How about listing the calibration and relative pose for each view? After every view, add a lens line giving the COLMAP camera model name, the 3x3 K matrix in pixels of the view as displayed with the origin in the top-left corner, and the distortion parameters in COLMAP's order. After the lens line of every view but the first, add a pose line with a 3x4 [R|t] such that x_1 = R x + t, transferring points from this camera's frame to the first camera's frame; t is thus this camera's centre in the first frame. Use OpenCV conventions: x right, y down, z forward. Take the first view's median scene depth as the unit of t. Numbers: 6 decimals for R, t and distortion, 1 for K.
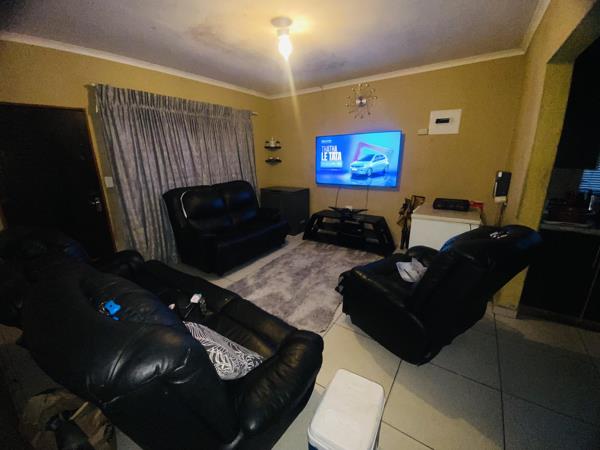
lens RADIAL K [[246.6, 0, 298.2], [0, 246.6, 222.6], [0, 0, 1]] dist [0.041961, -0.025069]
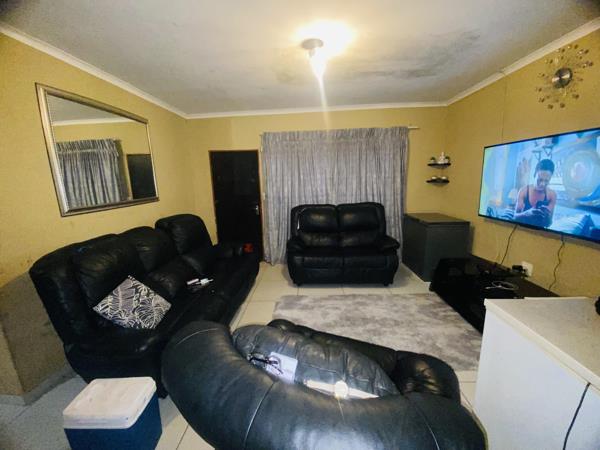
lens RADIAL K [[246.6, 0, 298.2], [0, 246.6, 222.6], [0, 0, 1]] dist [0.041961, -0.025069]
pose [[0.523906, 0.157862, -0.837019, 0.490499], [-0.206110, 0.976968, 0.055248, -0.104901], [0.826463, 0.143573, 0.544377, 0.313661]]
